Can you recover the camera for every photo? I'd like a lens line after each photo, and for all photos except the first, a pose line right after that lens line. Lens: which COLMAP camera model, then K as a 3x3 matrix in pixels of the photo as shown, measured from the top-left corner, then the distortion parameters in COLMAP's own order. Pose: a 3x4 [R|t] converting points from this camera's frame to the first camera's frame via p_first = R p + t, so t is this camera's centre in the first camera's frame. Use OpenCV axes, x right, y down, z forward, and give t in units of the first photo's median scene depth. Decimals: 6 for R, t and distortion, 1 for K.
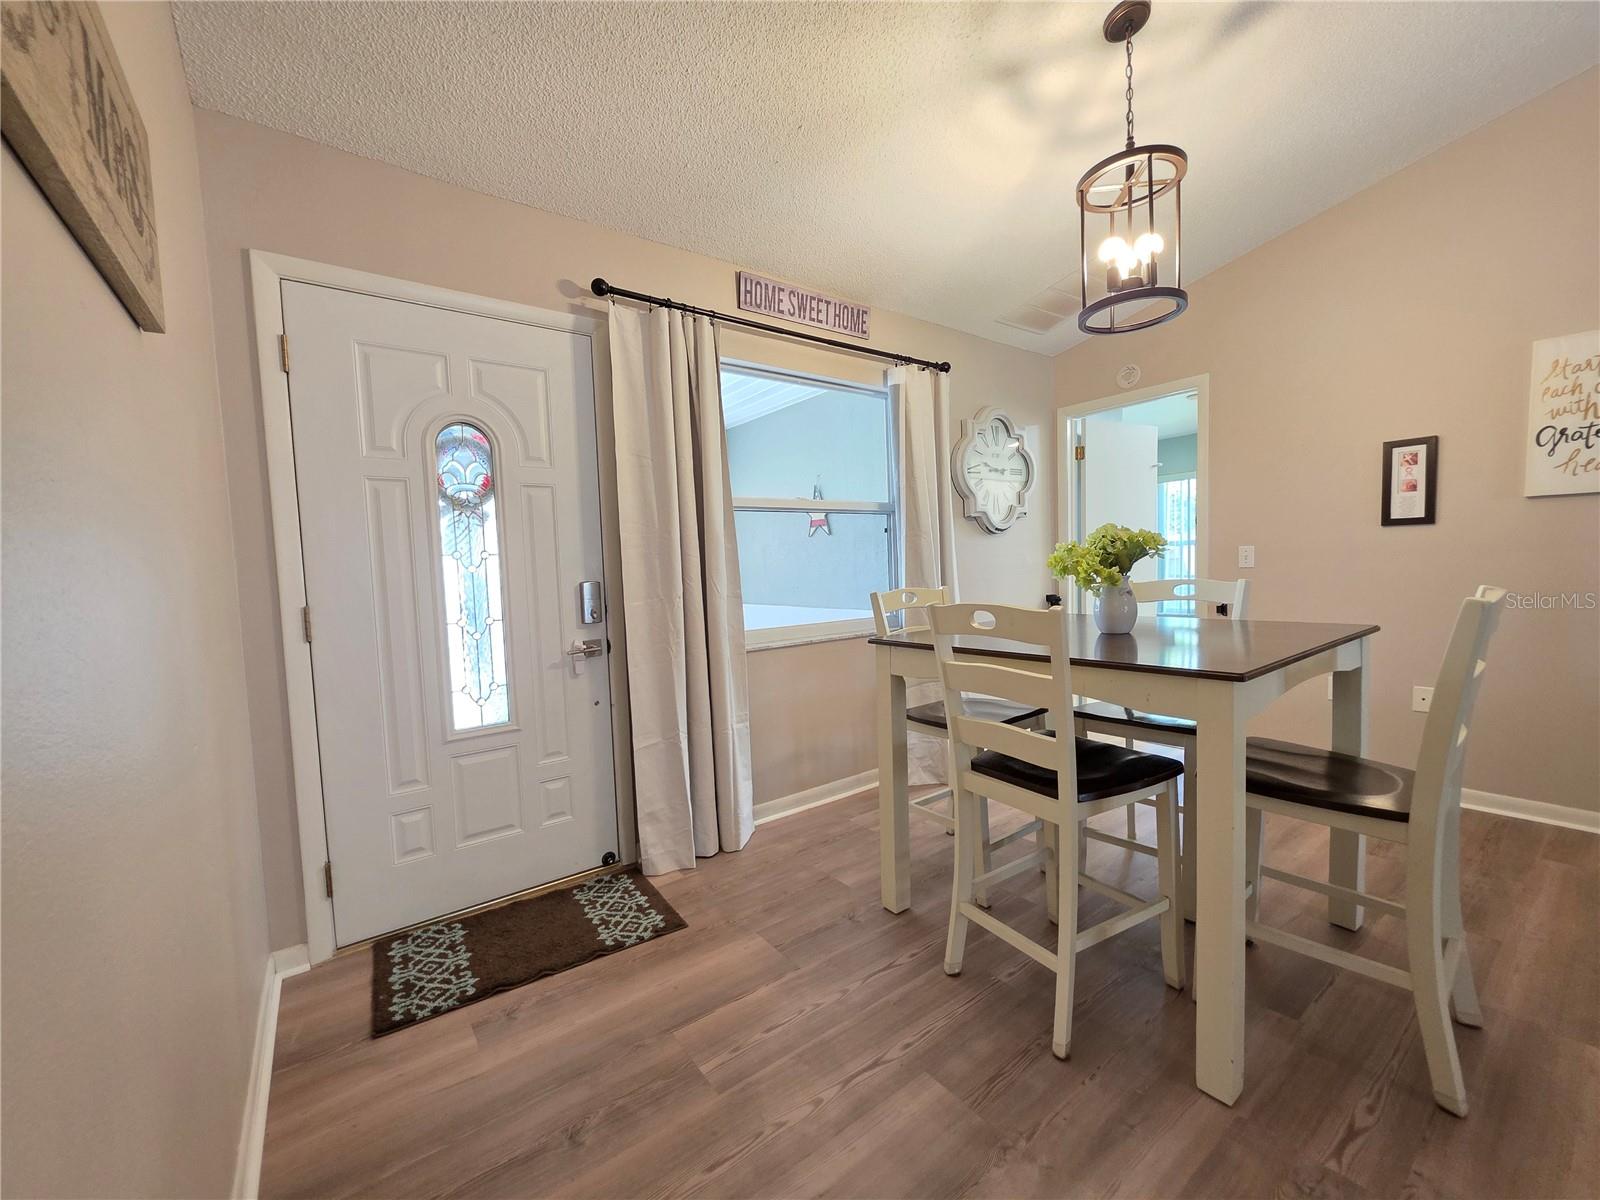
lens RADIAL K [[640.8, 0, 799.3], [0, 640.8, 601.5], [0, 0, 1]] dist [0.001132, -0.000083]
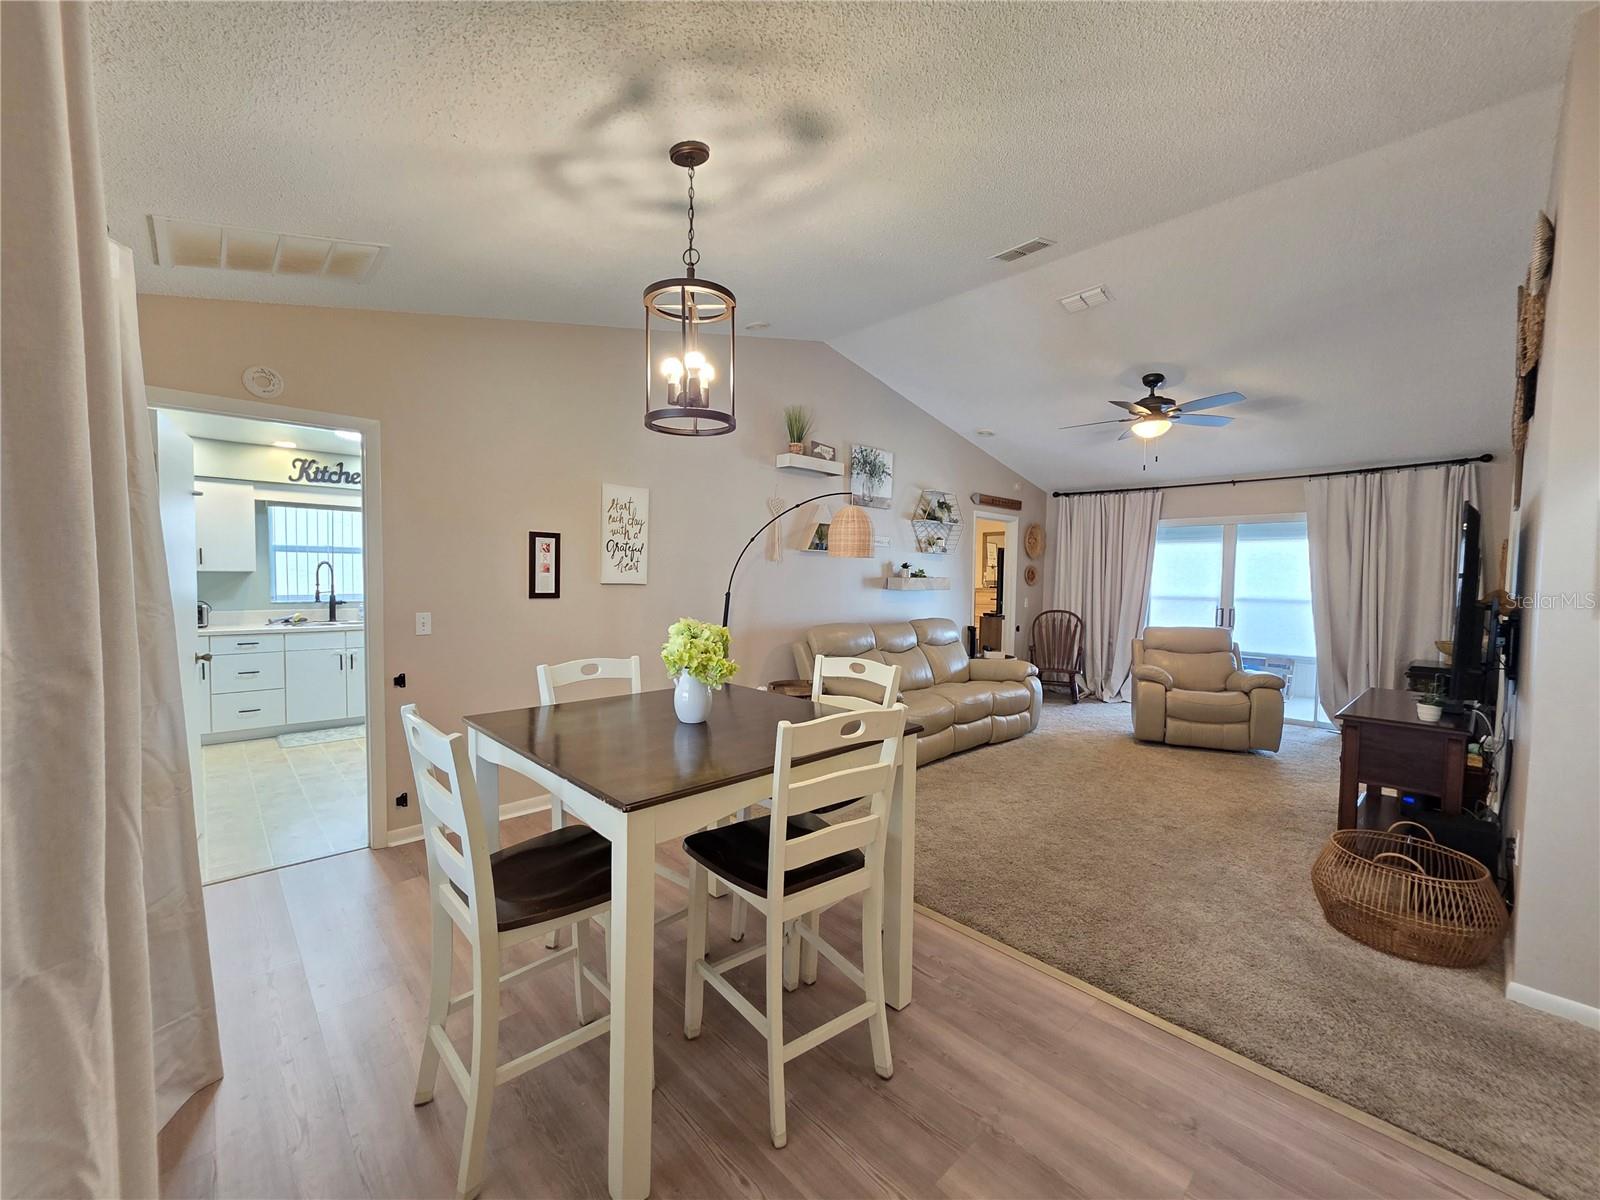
lens RADIAL K [[640.8, 0, 799.3], [0, 640.8, 601.5], [0, 0, 1]] dist [0.001132, -0.000083]
pose [[-0.133761, -0.008259, 0.990979, -0.456963], [0.045298, 0.998869, 0.014439, -0.125341], [-0.989978, 0.046820, -0.133236, 0.770574]]
